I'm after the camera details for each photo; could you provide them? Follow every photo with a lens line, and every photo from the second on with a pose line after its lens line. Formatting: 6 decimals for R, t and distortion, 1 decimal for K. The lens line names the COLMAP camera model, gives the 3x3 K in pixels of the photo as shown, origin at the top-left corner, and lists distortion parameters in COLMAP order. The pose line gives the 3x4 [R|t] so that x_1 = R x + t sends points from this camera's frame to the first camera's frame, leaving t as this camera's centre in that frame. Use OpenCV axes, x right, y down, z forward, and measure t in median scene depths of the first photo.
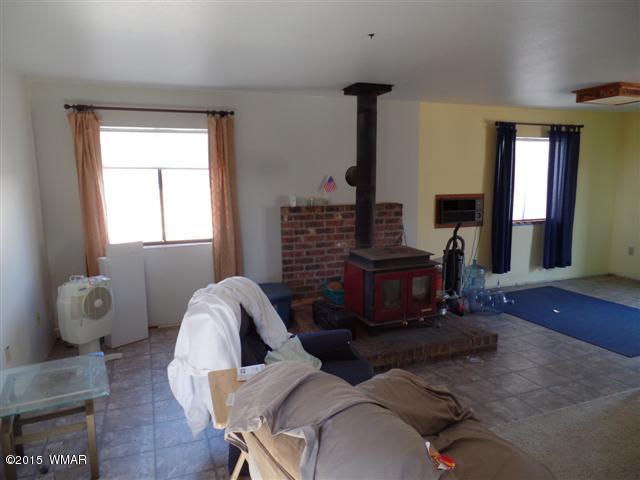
lens RADIAL K [[443.8, 0, 319.7], [0, 443.8, 245.6], [0, 0, 1]] dist [0.008103, -0.012860]
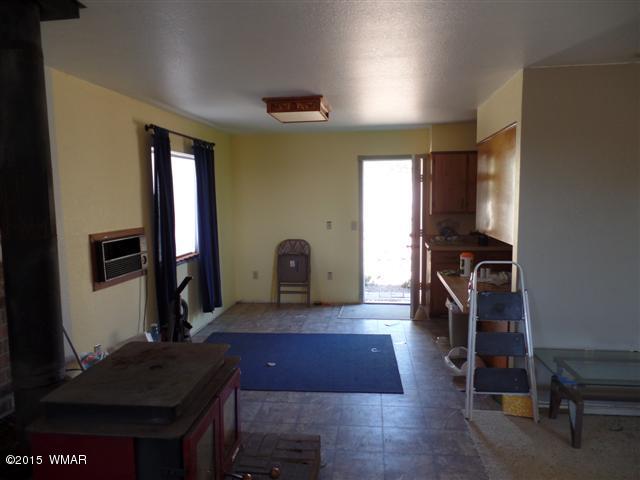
lens RADIAL K [[443.8, 0, 322.4], [0, 443.8, 240.3], [0, 0, 1]] dist [0.008103, -0.012860]
pose [[0.465625, -0.090215, 0.880372, -0.116165], [0.151987, 0.988162, 0.020876, -0.076879], [-0.871833, 0.124085, 0.473825, 0.482577]]
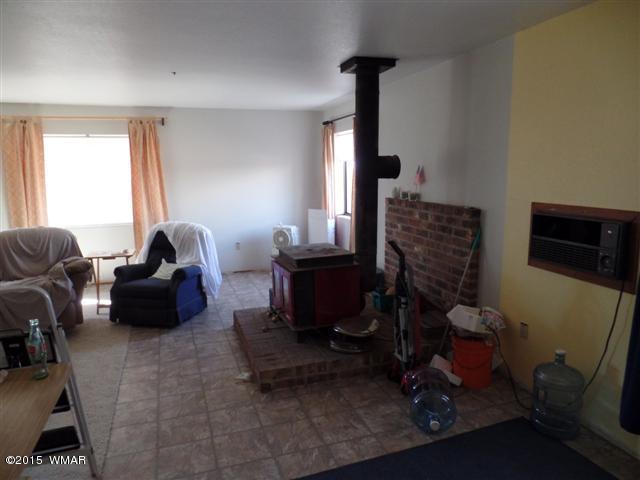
lens RADIAL K [[443.8, 0, 320.4], [0, 443.8, 240.2], [0, 0, 1]] dist [0.008103, -0.012860]
pose [[-0.038600, 0.168200, -0.984997, 0.842283], [-0.146562, 0.974118, 0.172086, -0.131219], [0.988448, 0.151006, -0.012949, 0.806707]]
